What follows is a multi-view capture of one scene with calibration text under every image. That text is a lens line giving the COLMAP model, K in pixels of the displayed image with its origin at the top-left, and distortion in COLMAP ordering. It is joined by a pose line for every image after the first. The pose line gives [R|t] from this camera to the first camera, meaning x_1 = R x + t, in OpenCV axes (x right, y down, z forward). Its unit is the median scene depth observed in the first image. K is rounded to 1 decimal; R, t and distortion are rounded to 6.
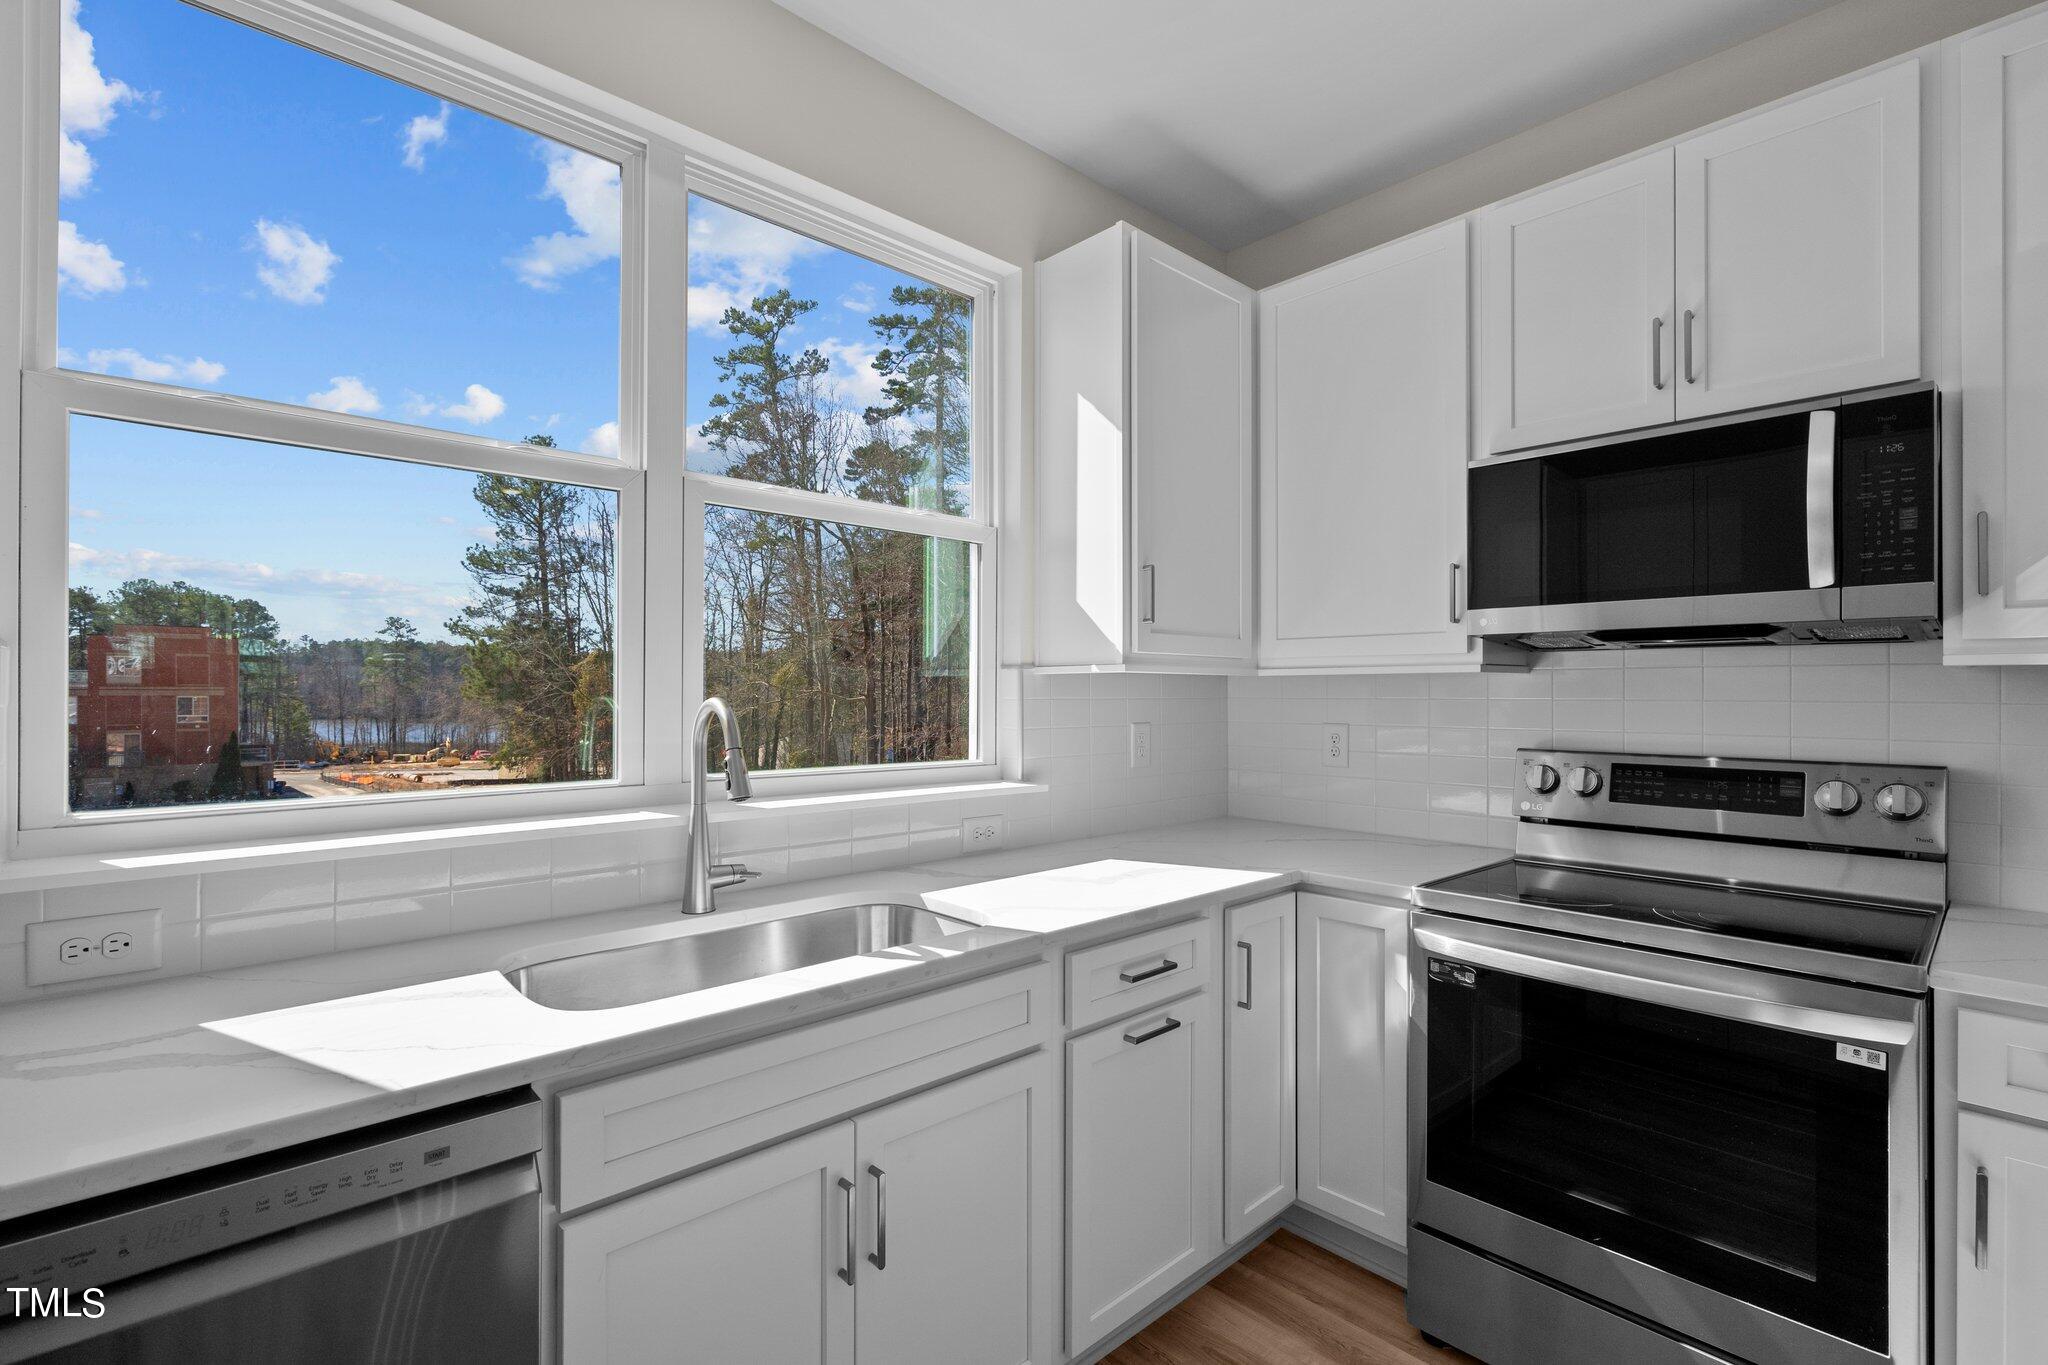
lens RADIAL K [[920.9, 0, 1023.2], [0, 920.9, 690.7], [0, 0, 1]] dist [0.000665, -0.000090]
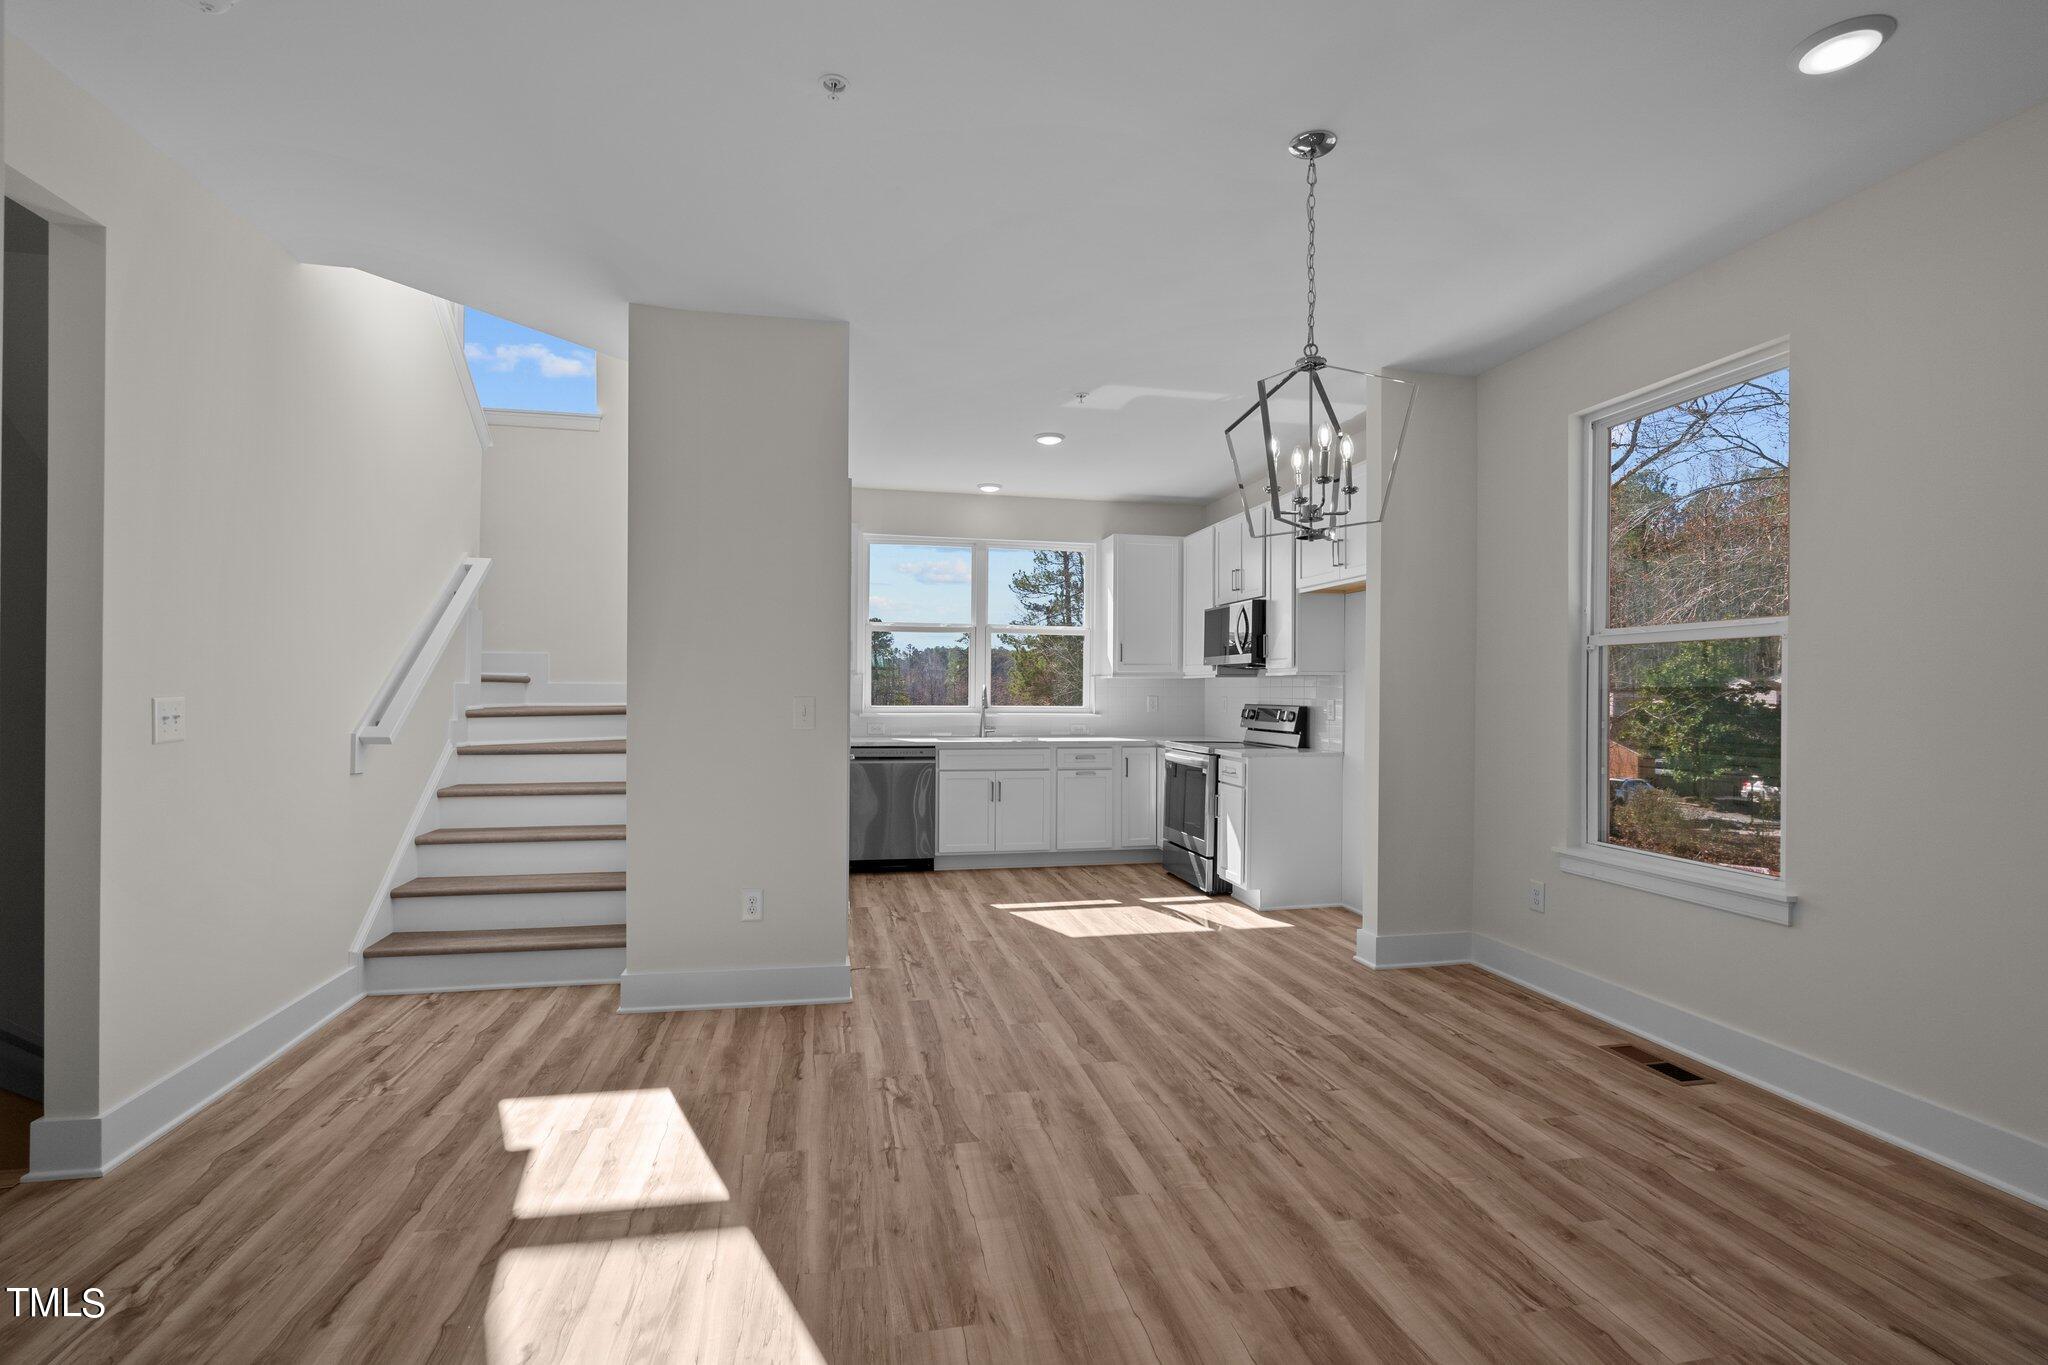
lens RADIAL K [[932.6, 0, 1027.8], [0, 932.6, 690.5], [0, 0, 1]] dist [-0.000960, 0.000134]
pose [[0.859729, 0.004945, -0.510726, 0.063514], [-0.004956, 0.999987, 0.001339, 0.000924], [0.510726, 0.001381, 0.859743, -0.080703]]
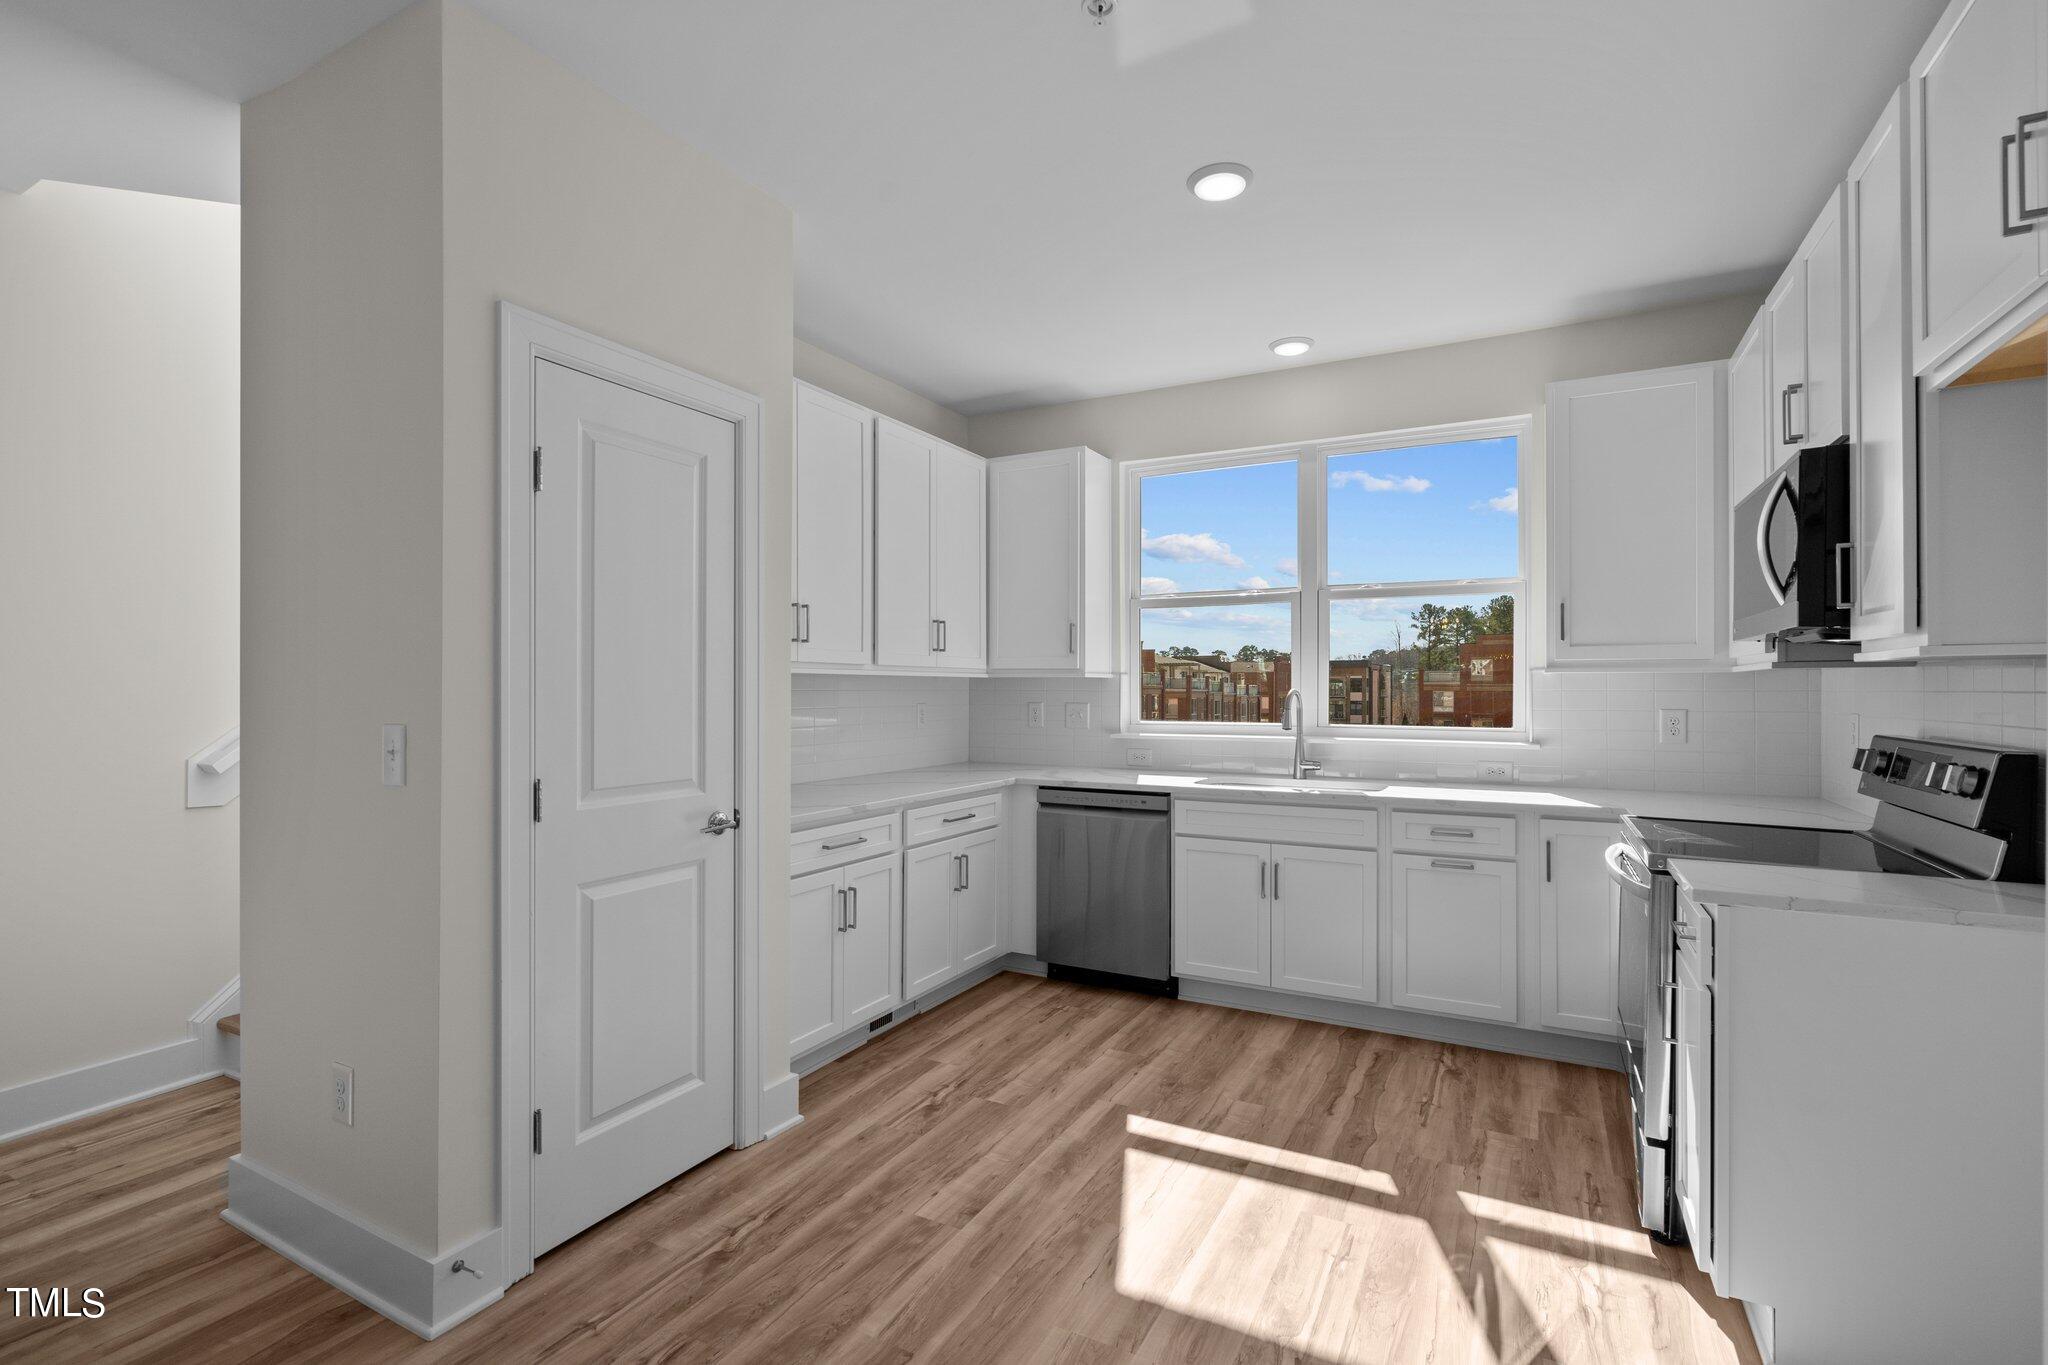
lens RADIAL K [[939.5, 0, 1027.6], [0, 939.5, 688.8], [0, 0, 1]] dist [-0.003060, -0.000158]
pose [[0.325240, -0.000618, -0.945631, 0.056636], [0.003196, 0.999995, 0.000446, 0.000150], [0.945626, -0.003168, 0.325240, -0.014894]]
